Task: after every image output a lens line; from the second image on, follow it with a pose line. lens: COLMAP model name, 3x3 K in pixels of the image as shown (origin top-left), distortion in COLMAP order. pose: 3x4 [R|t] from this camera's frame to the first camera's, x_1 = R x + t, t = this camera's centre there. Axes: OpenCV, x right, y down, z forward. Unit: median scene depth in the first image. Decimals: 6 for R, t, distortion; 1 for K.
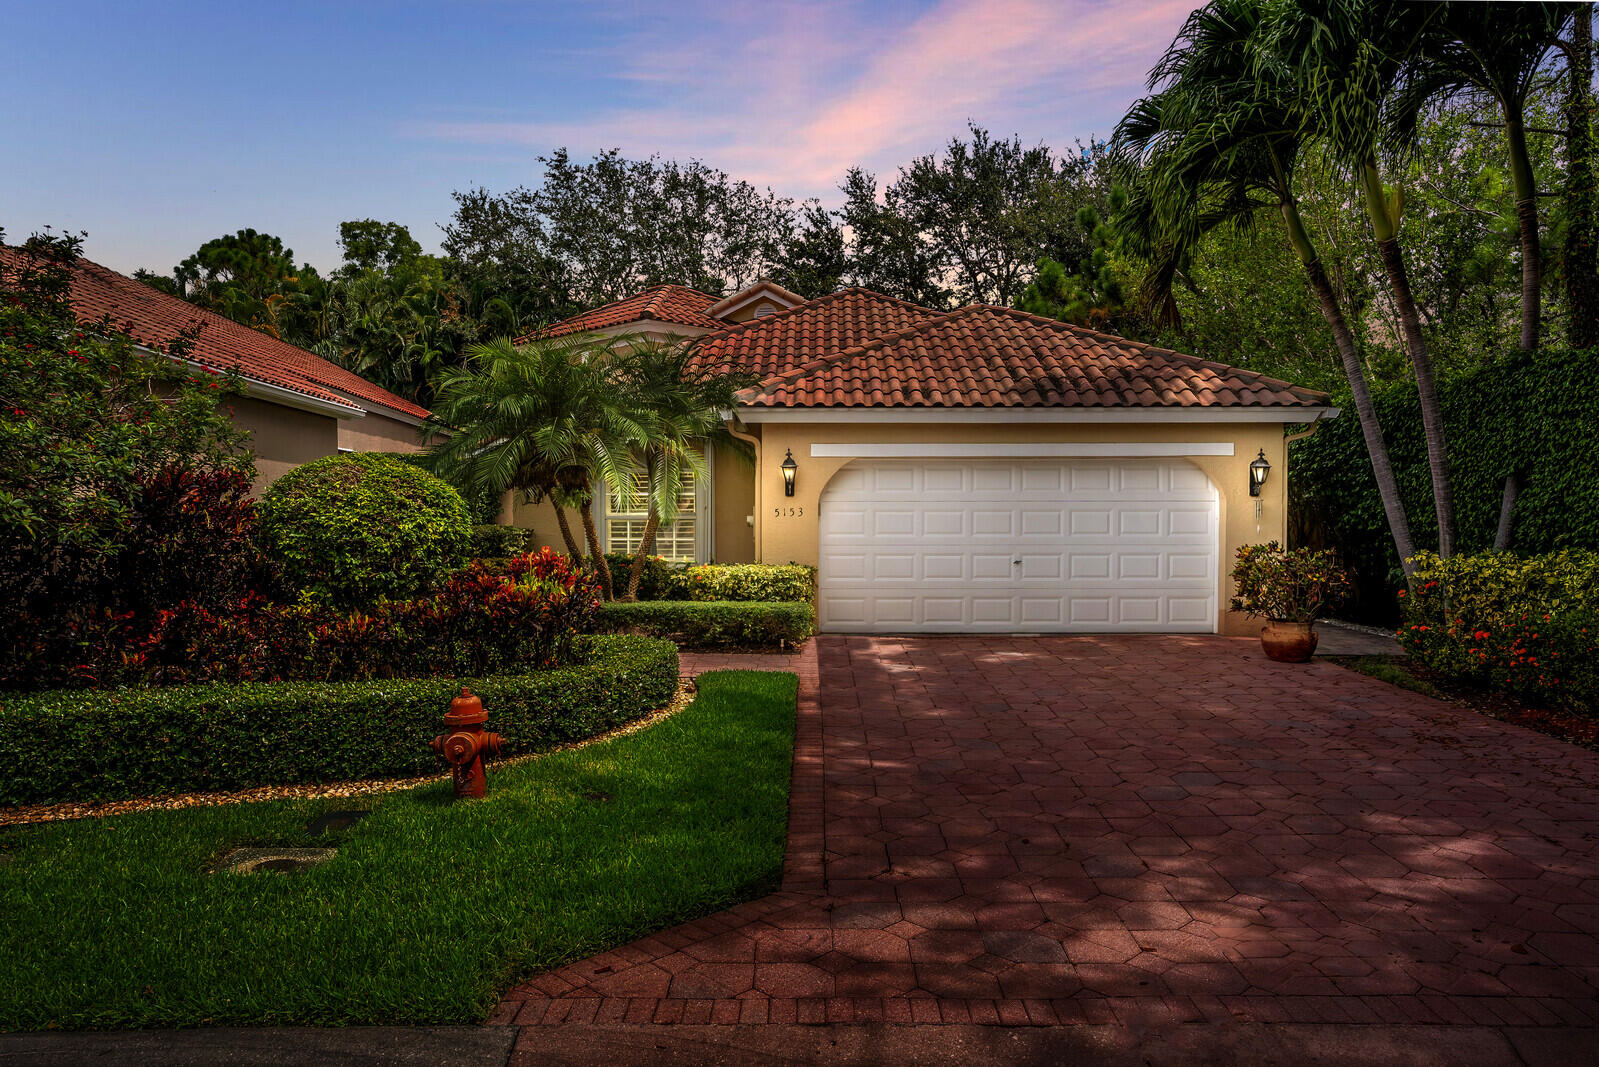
lens RADIAL K [[1109.5, 0, 801.2], [0, 1109.5, 536.4], [0, 0, 1]] dist [0.000806, 0.033253]
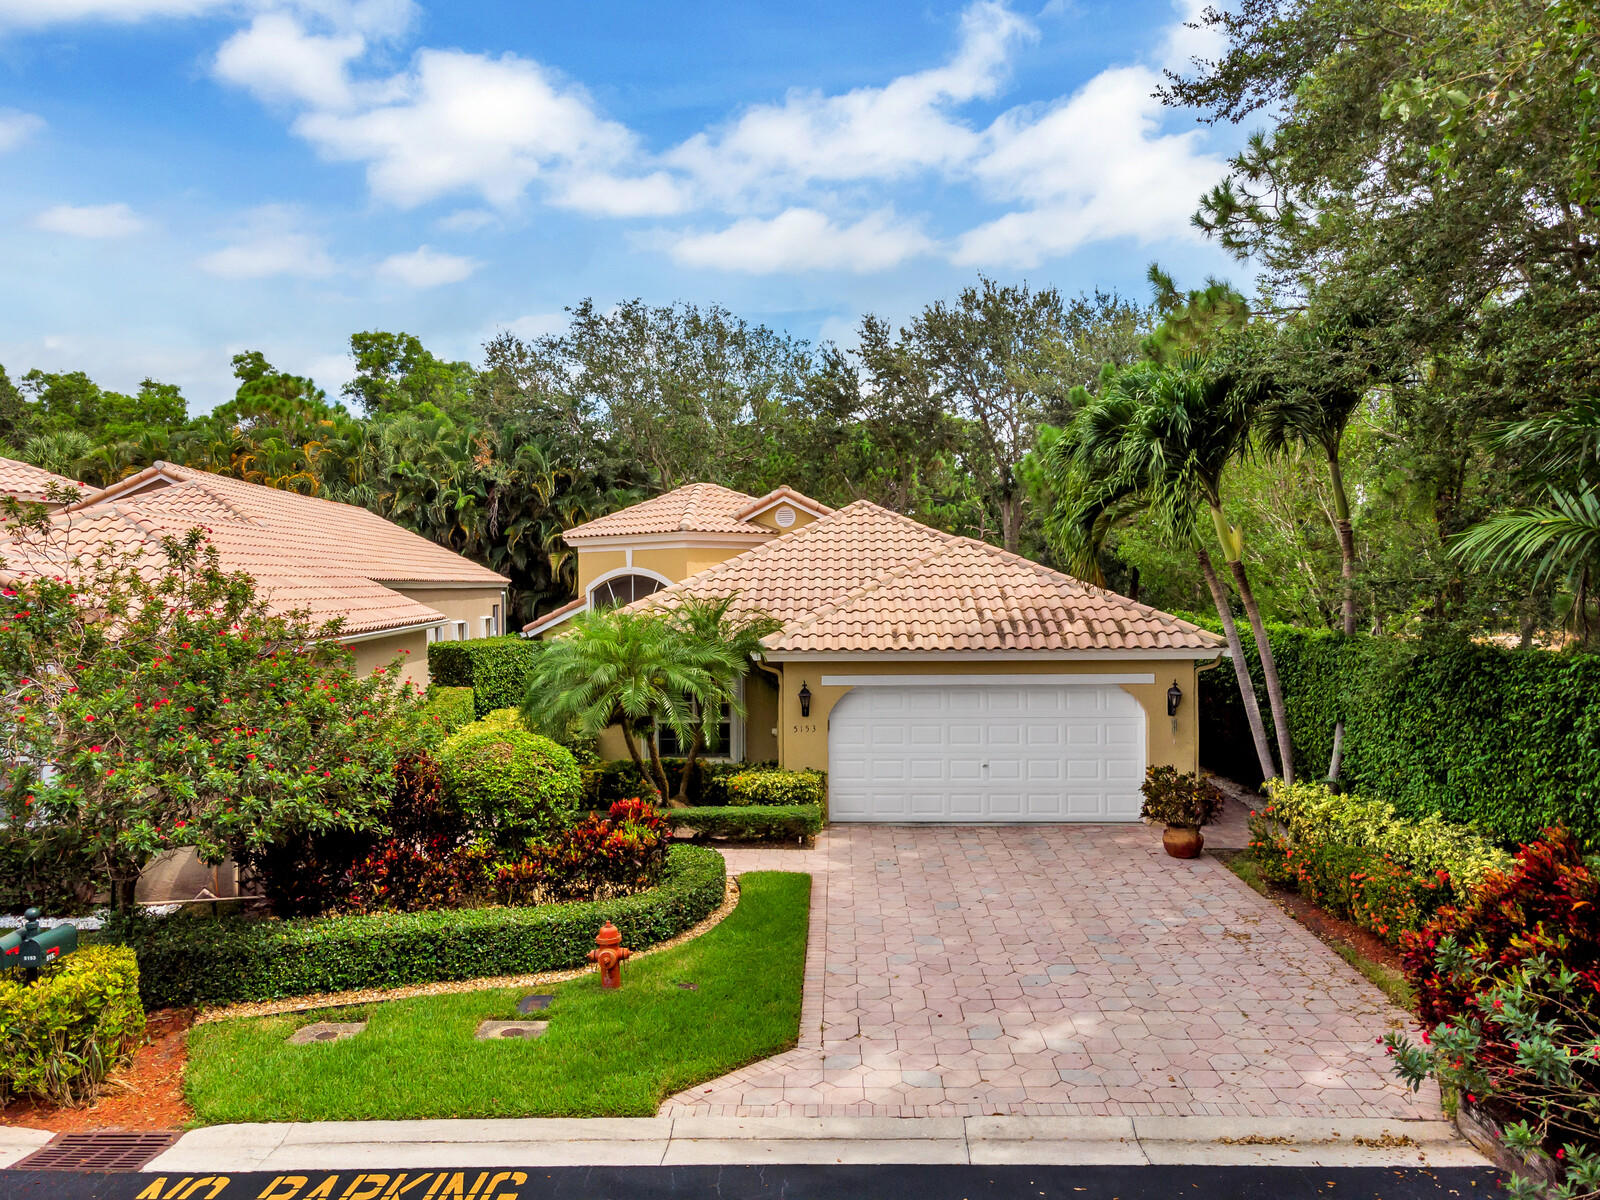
lens RADIAL K [[1219.9, 0, 801.7], [0, 1219.9, 594.9], [0, 0, 1]] dist [0.039950, -0.026088]
pose [[0.999781, -0.009124, -0.018851, 0.013354], [0.008860, 0.999862, -0.014064, -0.157453], [0.018976, 0.013894, 0.999723, -0.408000]]
